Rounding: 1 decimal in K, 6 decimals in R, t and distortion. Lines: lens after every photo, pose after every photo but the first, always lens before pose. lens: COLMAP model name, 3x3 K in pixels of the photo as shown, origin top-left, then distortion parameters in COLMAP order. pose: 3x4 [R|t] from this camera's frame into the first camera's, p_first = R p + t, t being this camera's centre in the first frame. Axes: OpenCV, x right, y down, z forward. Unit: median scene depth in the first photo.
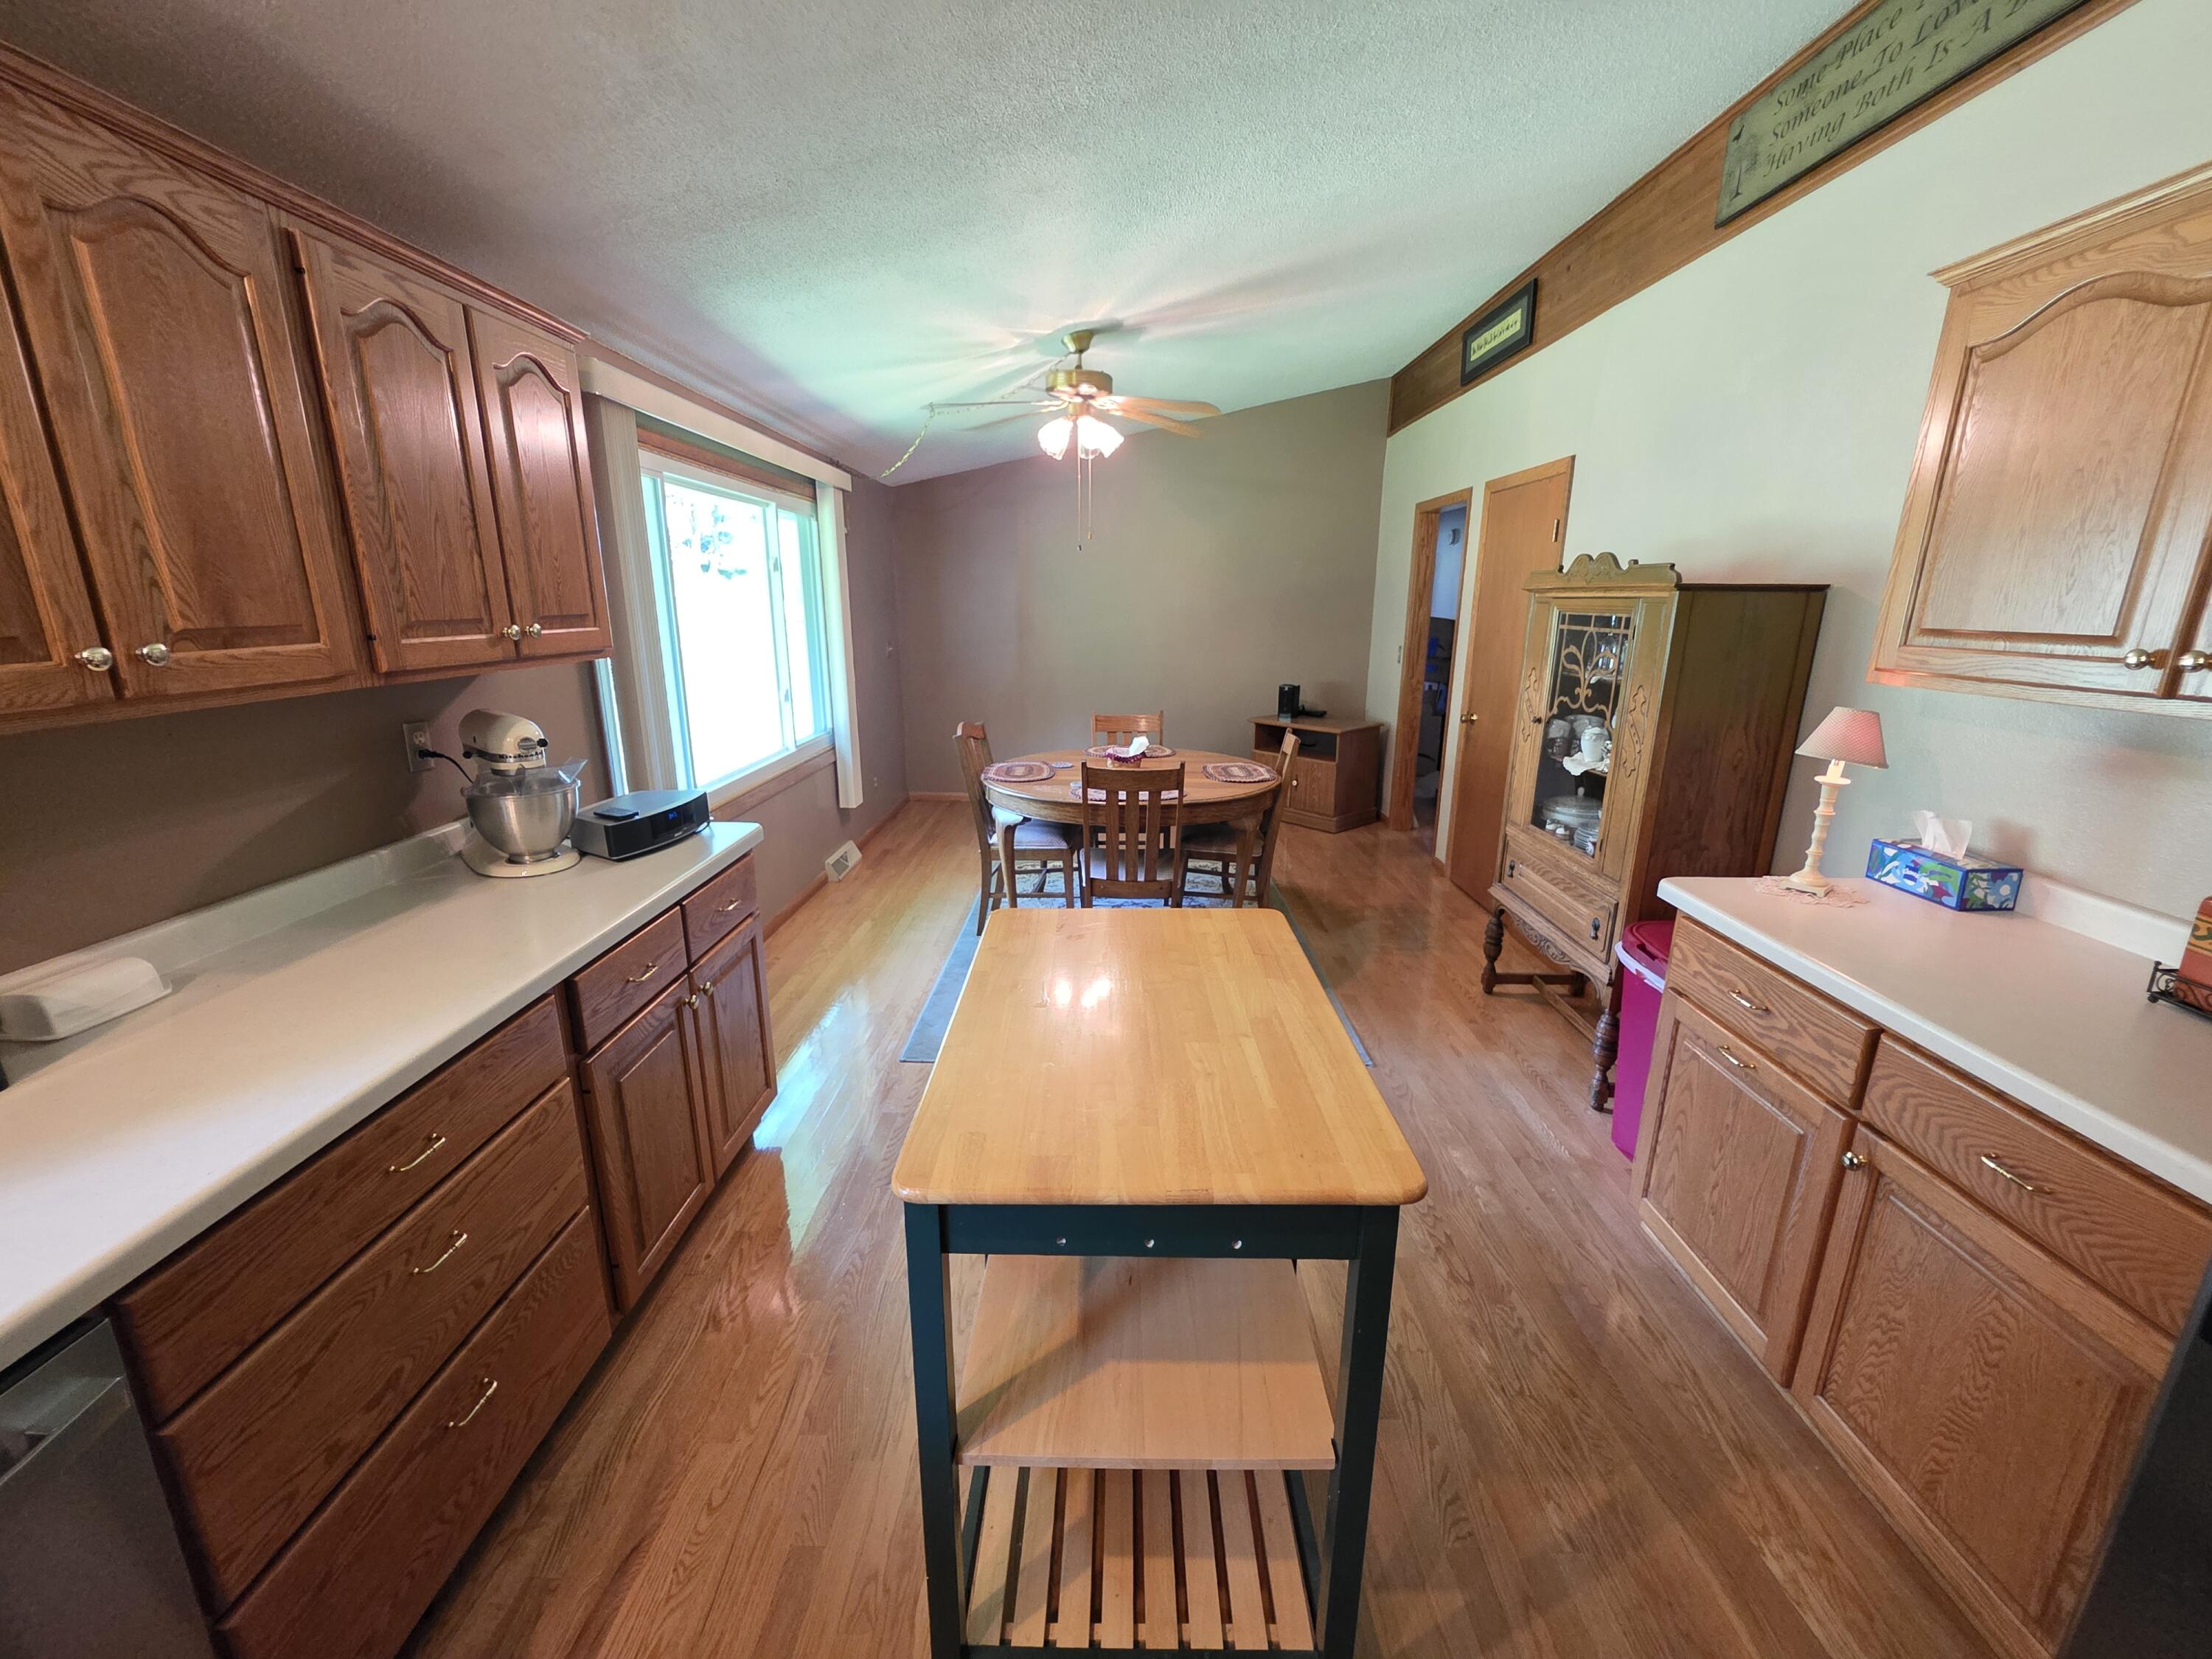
lens RADIAL K [[887.1, 0, 1115.9], [0, 887.1, 831.8], [0, 0, 1]] dist [0.002125, -0.000727]
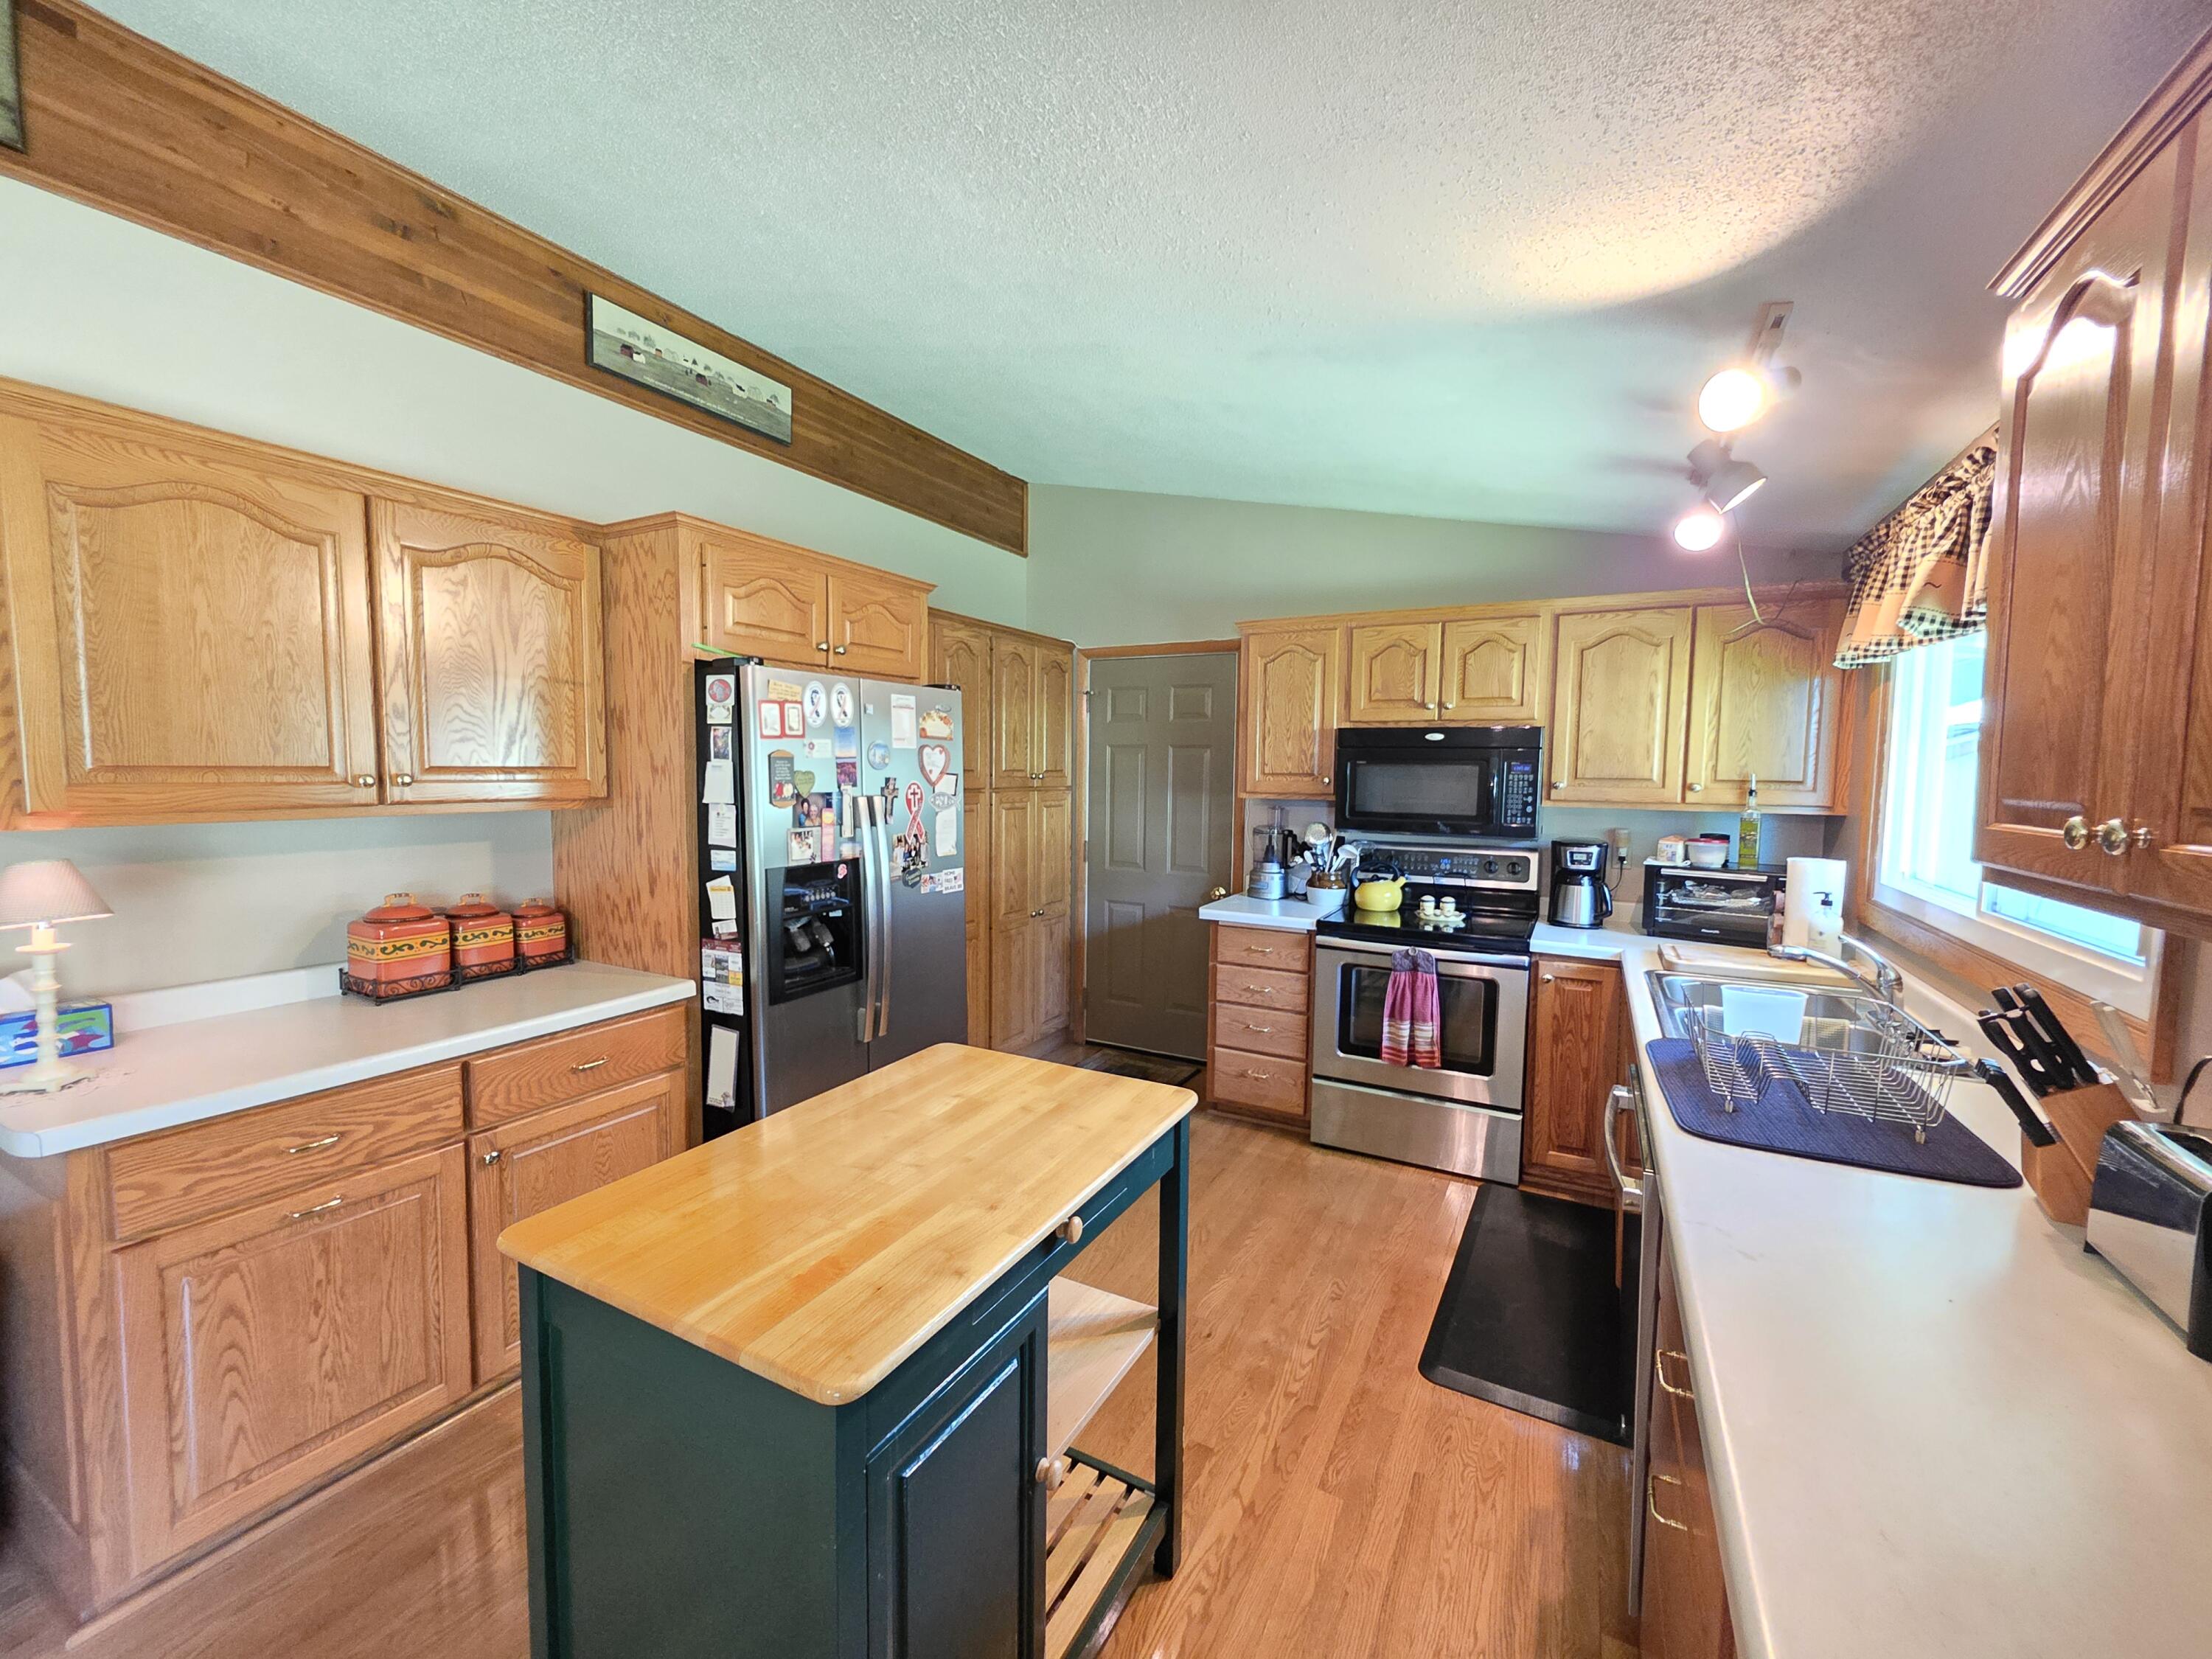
lens RADIAL K [[887.1, 0, 1108.8], [0, 887.1, 831.3], [0, 0, 1]] dist [0.002125, -0.000727]
pose [[-0.880416, -0.051373, 0.471412, -0.509329], [0.105196, 0.948186, 0.299796, -0.345230], [-0.462387, 0.313535, -0.829394, 1.356480]]
